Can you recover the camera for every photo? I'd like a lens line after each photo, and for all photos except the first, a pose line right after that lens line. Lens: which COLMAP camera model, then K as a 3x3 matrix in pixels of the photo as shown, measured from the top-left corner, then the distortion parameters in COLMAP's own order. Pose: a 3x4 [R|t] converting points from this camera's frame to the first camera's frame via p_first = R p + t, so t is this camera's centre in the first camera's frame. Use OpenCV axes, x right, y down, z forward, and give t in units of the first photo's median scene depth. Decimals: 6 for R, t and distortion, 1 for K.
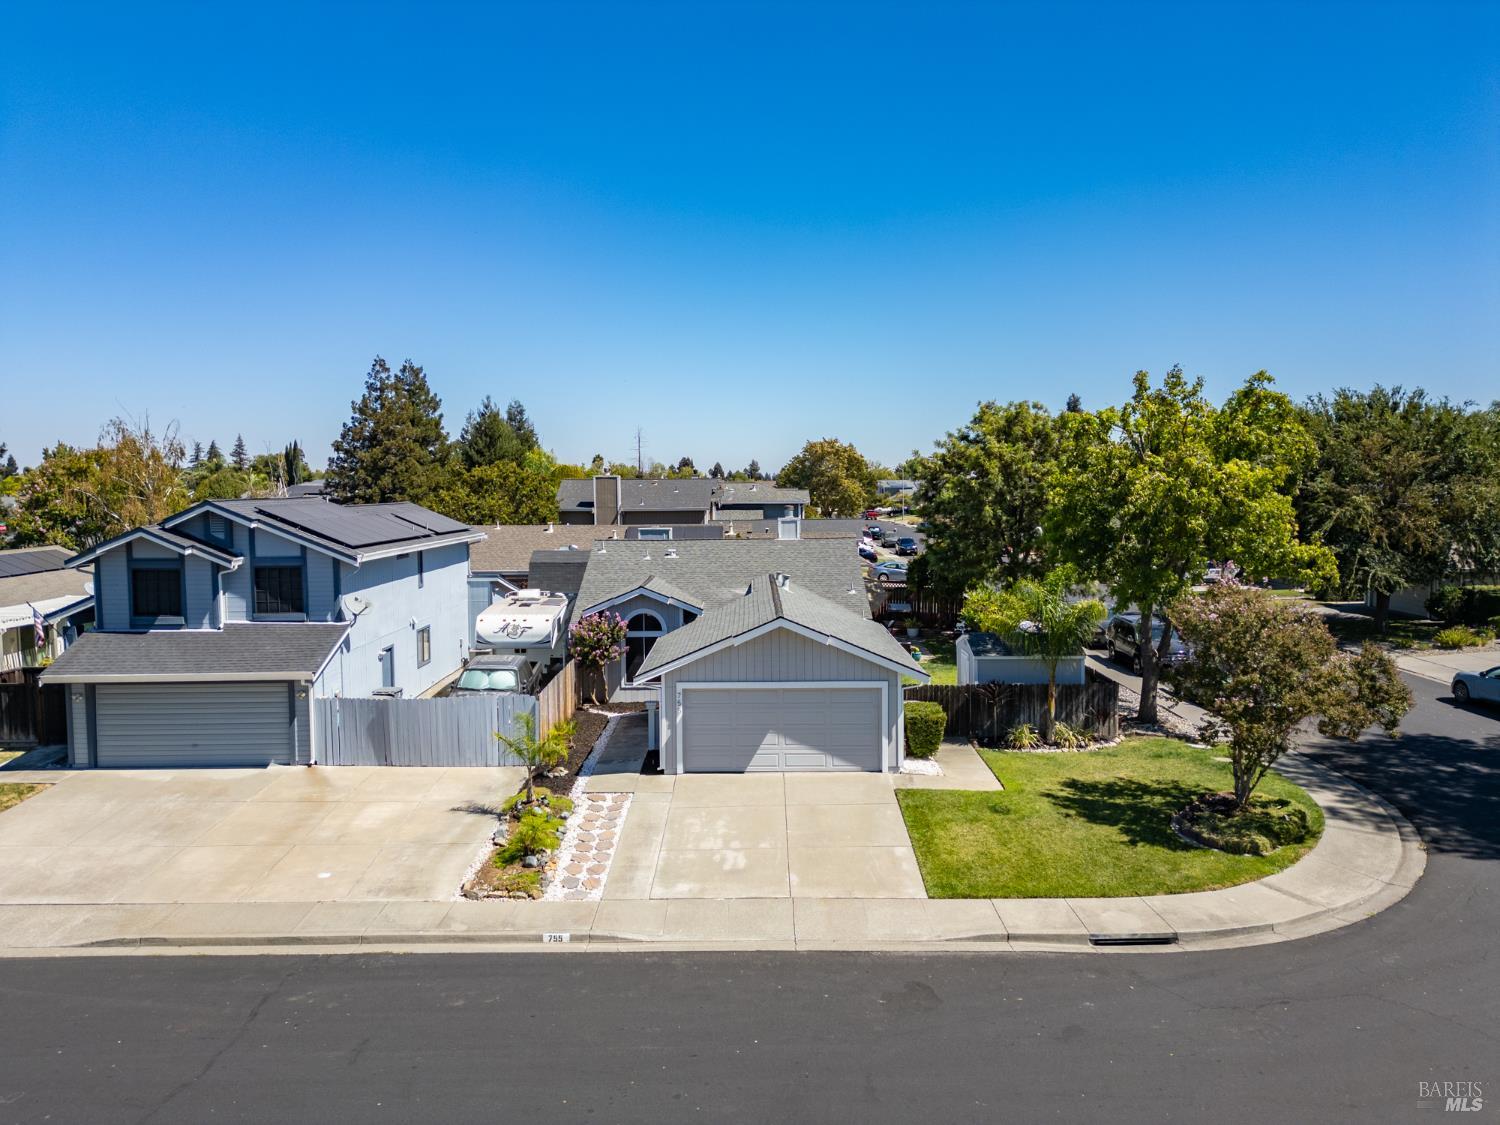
lens RADIAL K [[1047.4, 0, 750.0], [0, 1047.4, 562.5], [0, 0, 1]] dist [0.089443, -0.102842]
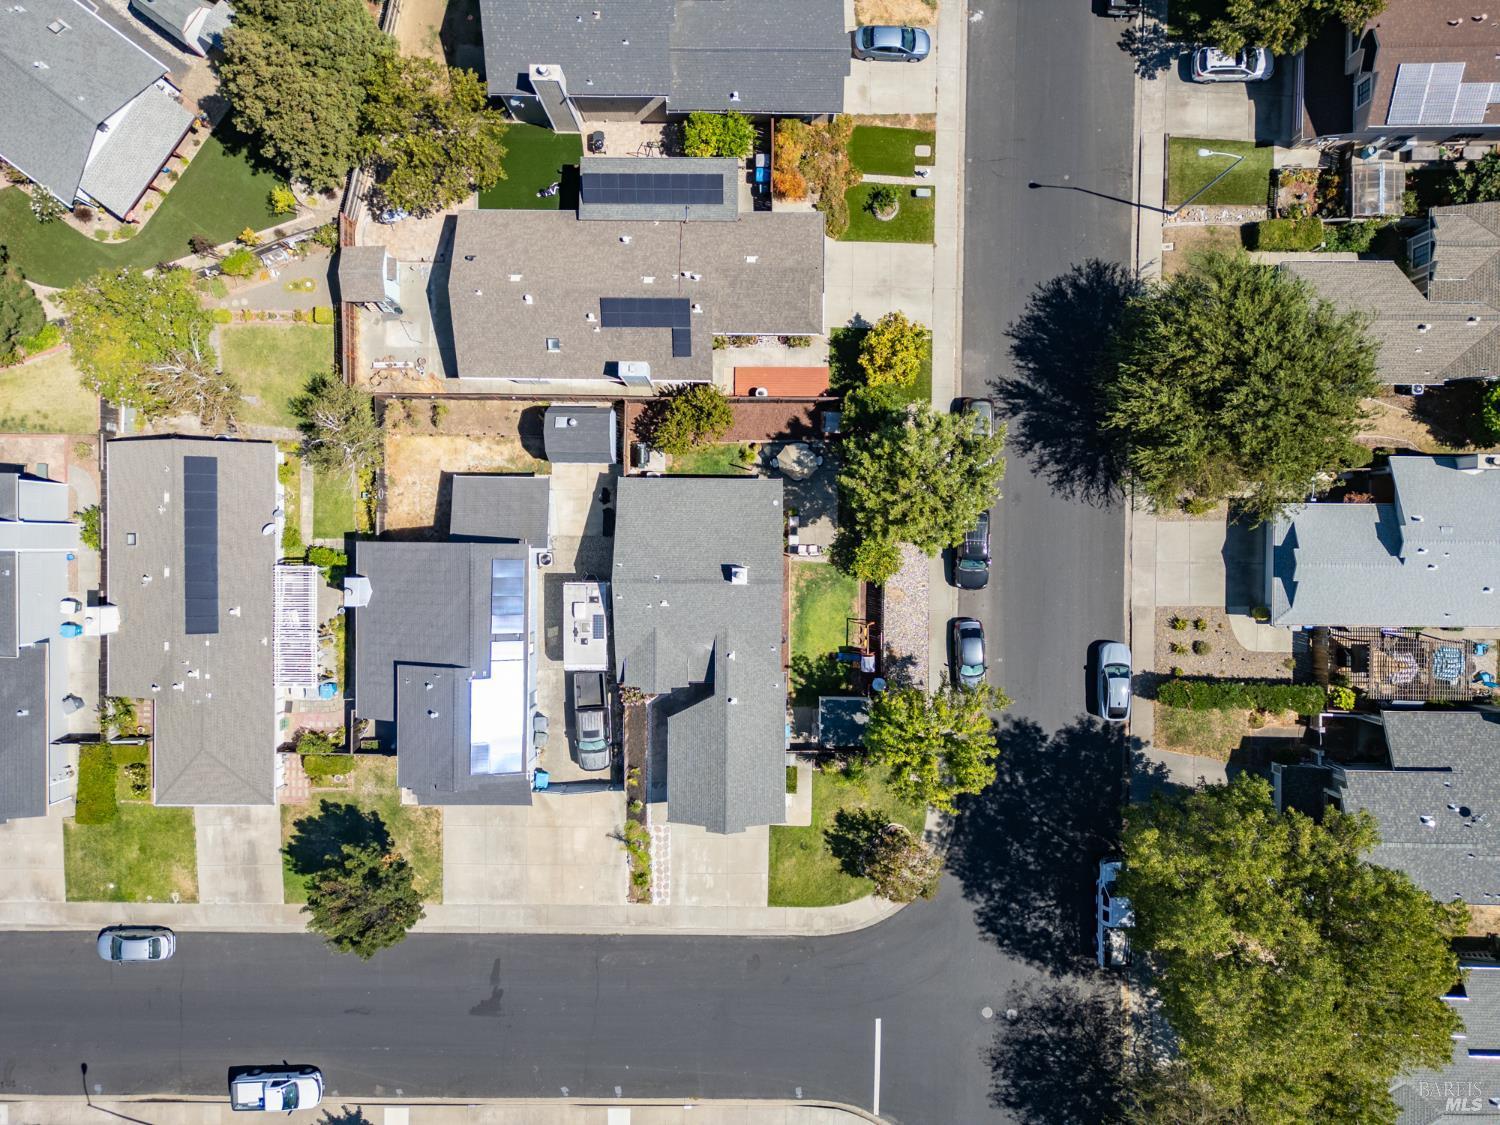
lens RADIAL K [[1047.4, 0, 750.0], [0, 1047.4, 562.5], [0, 0, 1]] dist [0.089443, -0.102842]
pose [[0.999980, 0.006373, -0.000243, 0.083357], [-0.000186, 0.067268, 0.997735, -2.435977], [0.006375, -0.997715, 0.067268, 1.463055]]
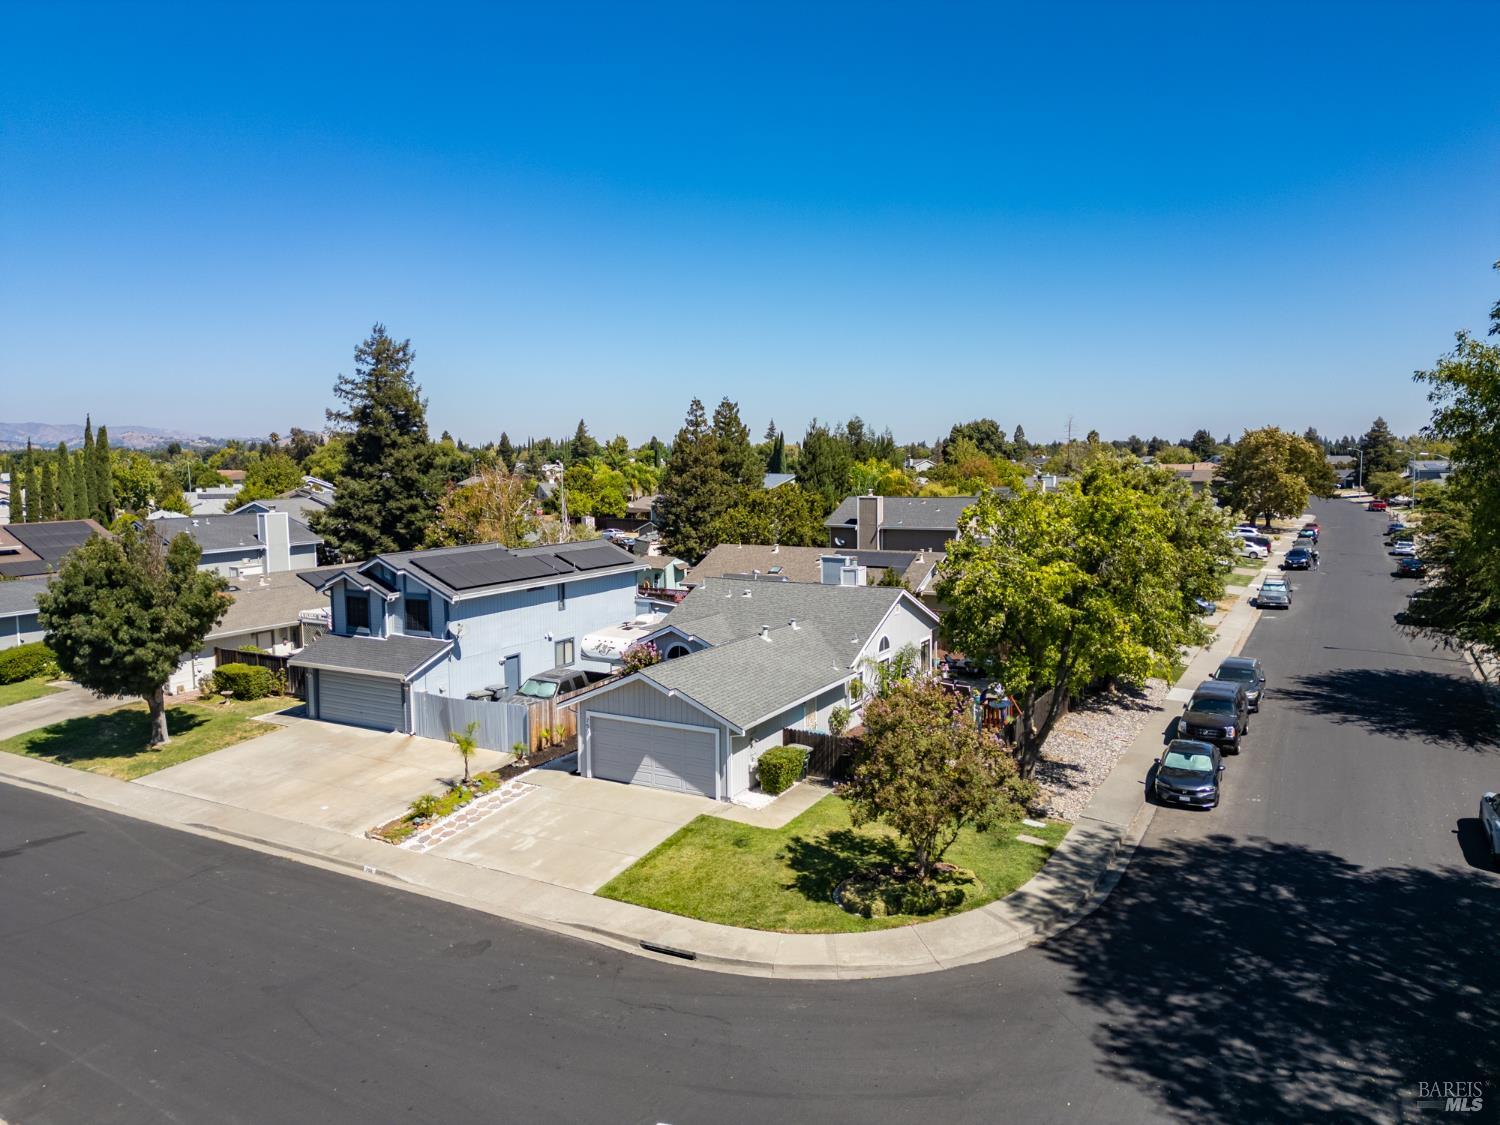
lens RADIAL K [[1047.4, 0, 750.0], [0, 1047.4, 562.5], [0, 0, 1]] dist [0.089443, -0.102842]
pose [[0.871618, 0.050917, -0.487533, 0.793563], [-0.034772, 0.998507, 0.042116, -0.147166], [0.488950, -0.019757, 0.872088, -0.086423]]
